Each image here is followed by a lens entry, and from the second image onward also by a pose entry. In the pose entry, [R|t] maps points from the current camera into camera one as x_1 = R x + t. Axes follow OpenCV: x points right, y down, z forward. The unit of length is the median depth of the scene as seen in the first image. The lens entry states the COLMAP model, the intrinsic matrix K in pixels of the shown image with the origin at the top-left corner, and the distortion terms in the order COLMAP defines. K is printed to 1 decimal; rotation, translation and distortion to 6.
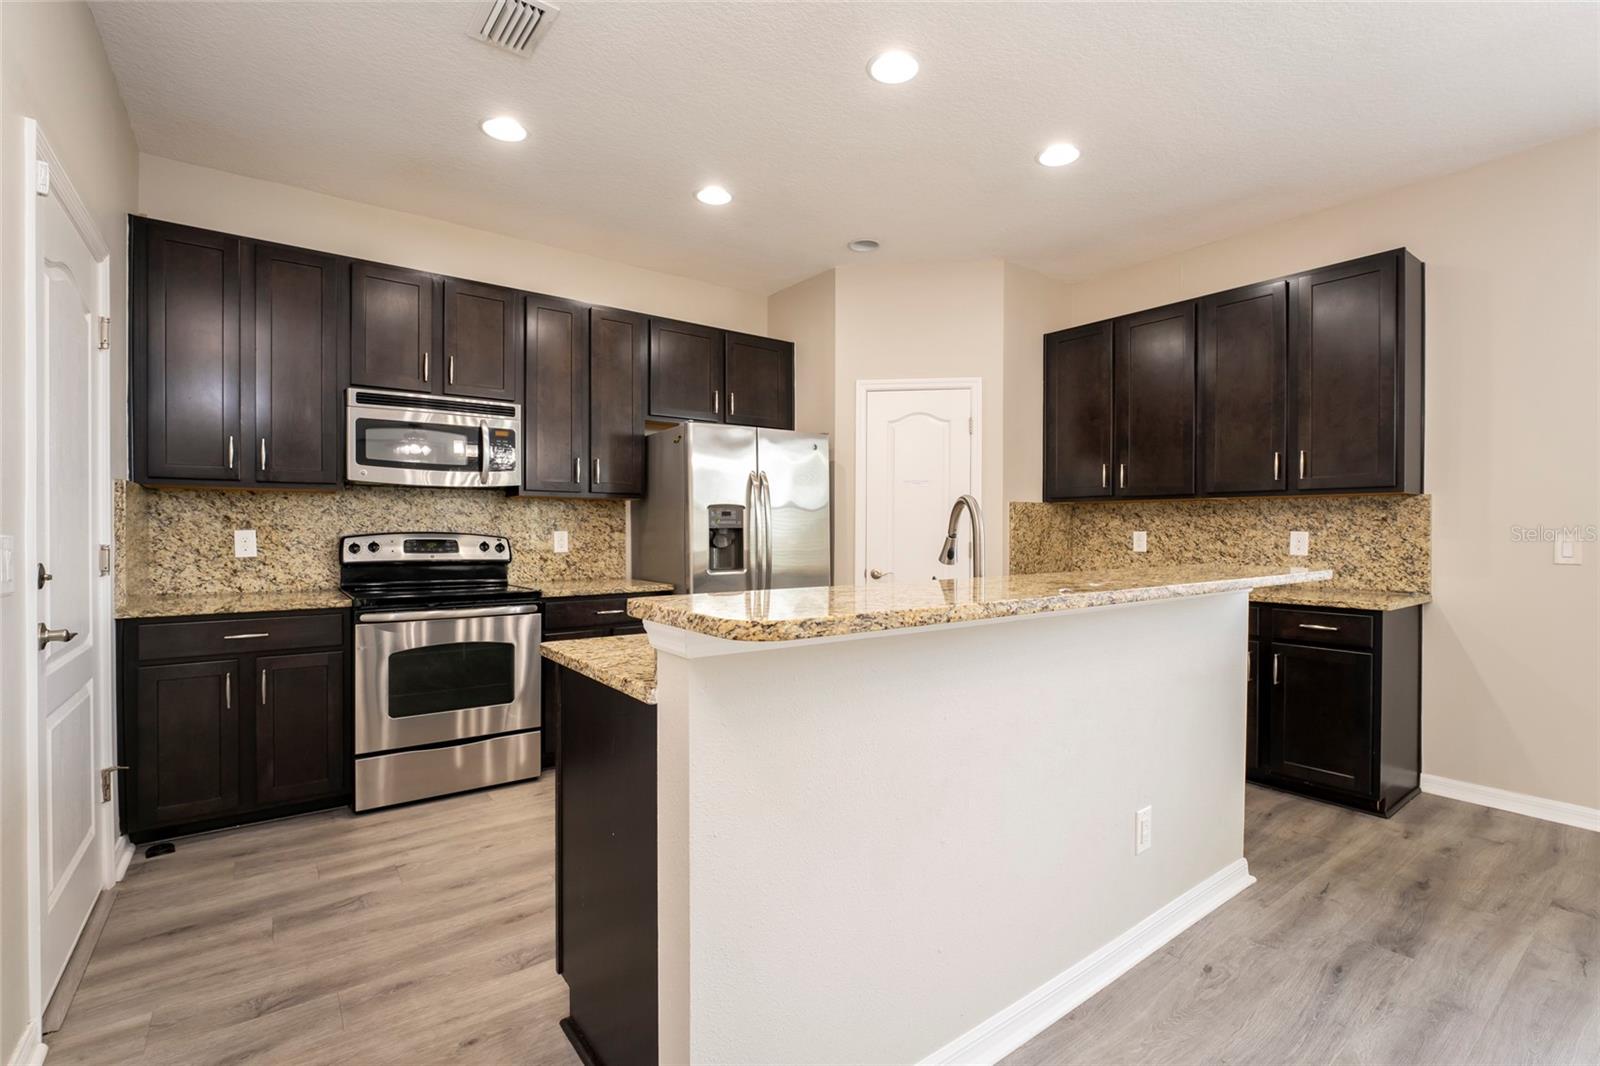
lens RADIAL K [[706.7, 0, 783.3], [0, 706.7, 535.9], [0, 0, 1]] dist [-0.003864, -0.001209]
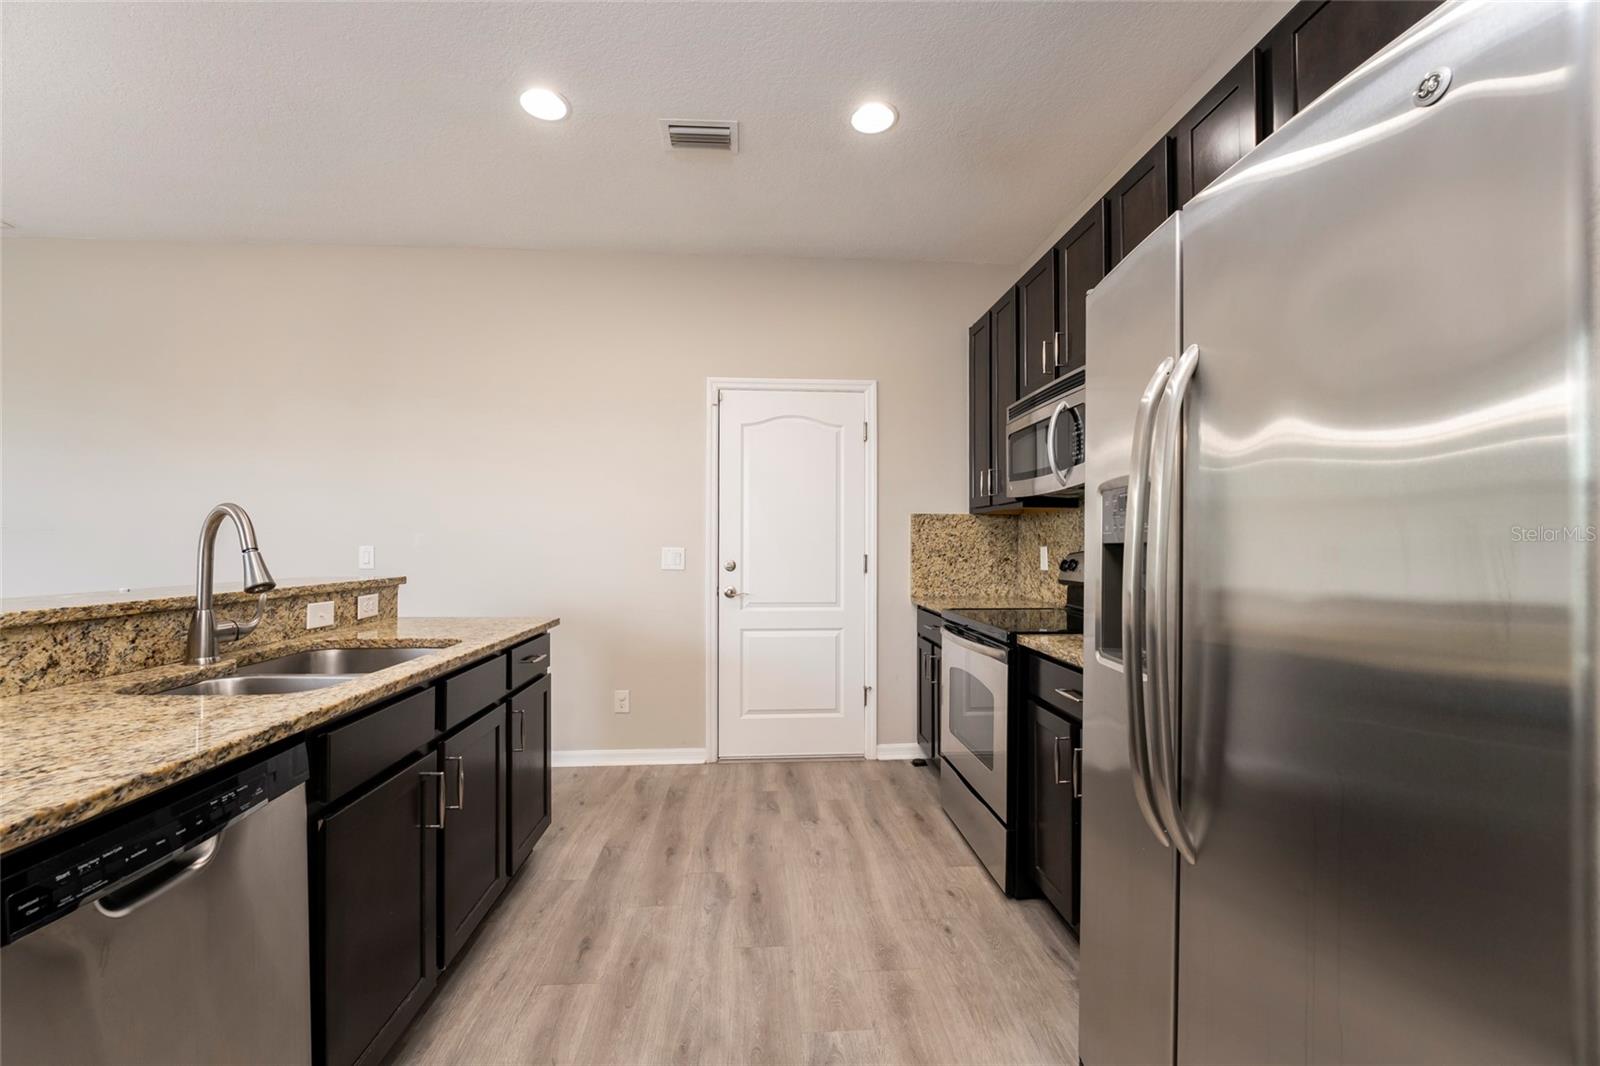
lens RADIAL K [[658.9, 0, 805.4], [0, 658.9, 538.6], [0, 0, 1]] dist [-0.020219, 0.004454]
pose [[-0.522086, -0.008965, -0.852846, 0.313818], [-0.008729, 0.999949, -0.005167, -0.011991], [0.852848, 0.004746, -0.522137, 1.124115]]
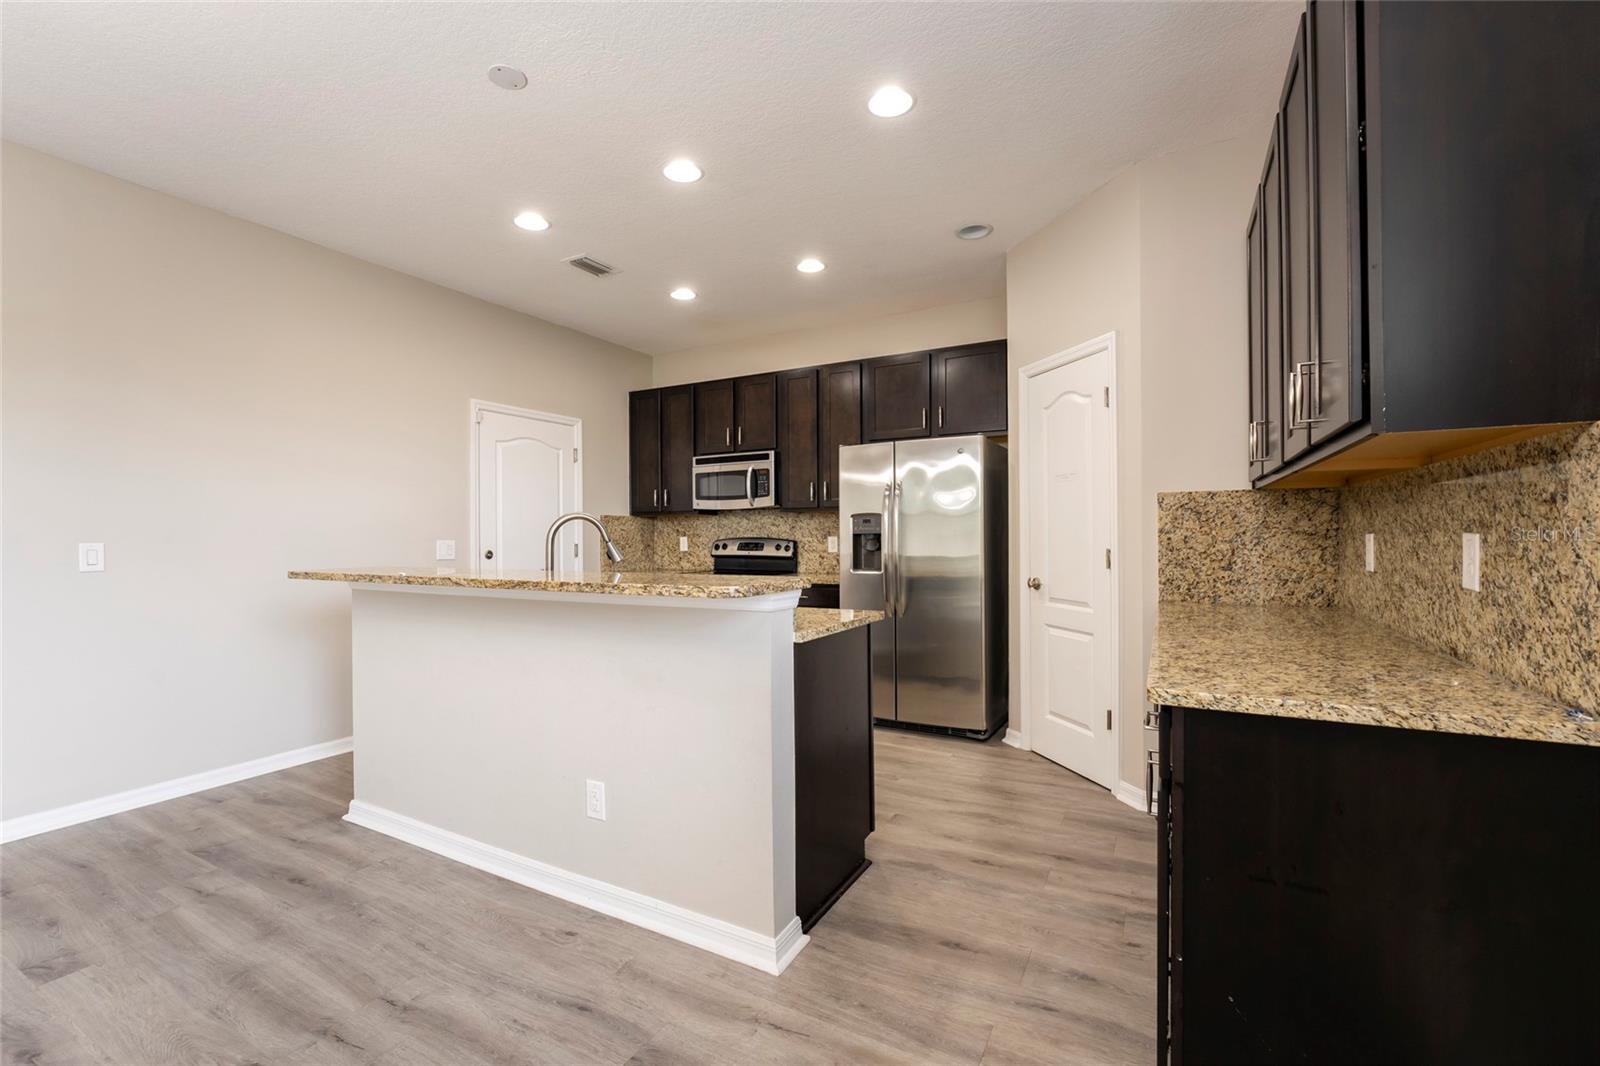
lens RADIAL K [[658.9, 0, 813.0], [0, 658.9, 540.7], [0, 0, 1]] dist [-0.020219, 0.004454]
pose [[0.442624, 0.003057, -0.896702, 0.916251], [0.000763, 0.999993, 0.003785, -0.003972], [0.896707, -0.002359, 0.442619, 0.481253]]
